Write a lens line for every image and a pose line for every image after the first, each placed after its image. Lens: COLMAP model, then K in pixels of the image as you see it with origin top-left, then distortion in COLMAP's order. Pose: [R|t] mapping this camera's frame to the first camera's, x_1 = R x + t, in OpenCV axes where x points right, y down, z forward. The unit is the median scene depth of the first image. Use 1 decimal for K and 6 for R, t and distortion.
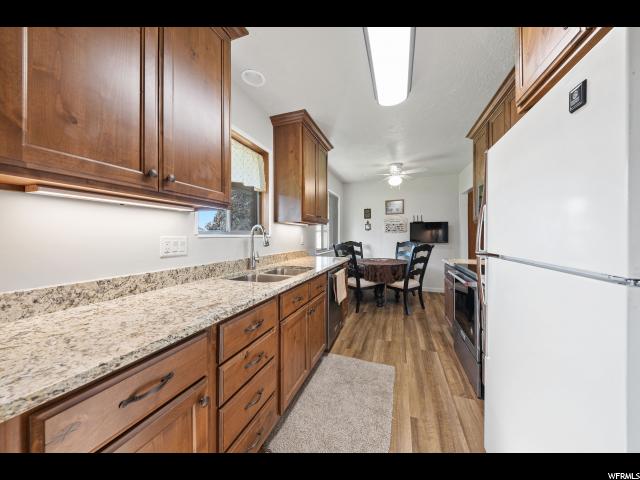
lens RADIAL K [[221.7, 0, 320.6], [0, 221.7, 237.9], [0, 0, 1]] dist [-0.001243, -0.000483]
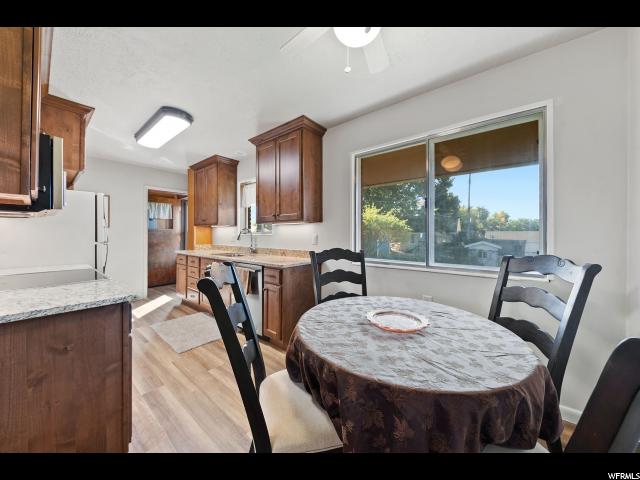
lens RADIAL K [[221.7, 0, 320.6], [0, 221.7, 237.5], [0, 0, 1]] dist [-0.001243, -0.000483]
pose [[-0.323627, -0.000693, -0.946184, 0.969005], [-0.003732, 0.999993, 0.000544, -0.004871], [0.946177, 0.003707, -0.323627, 1.698002]]
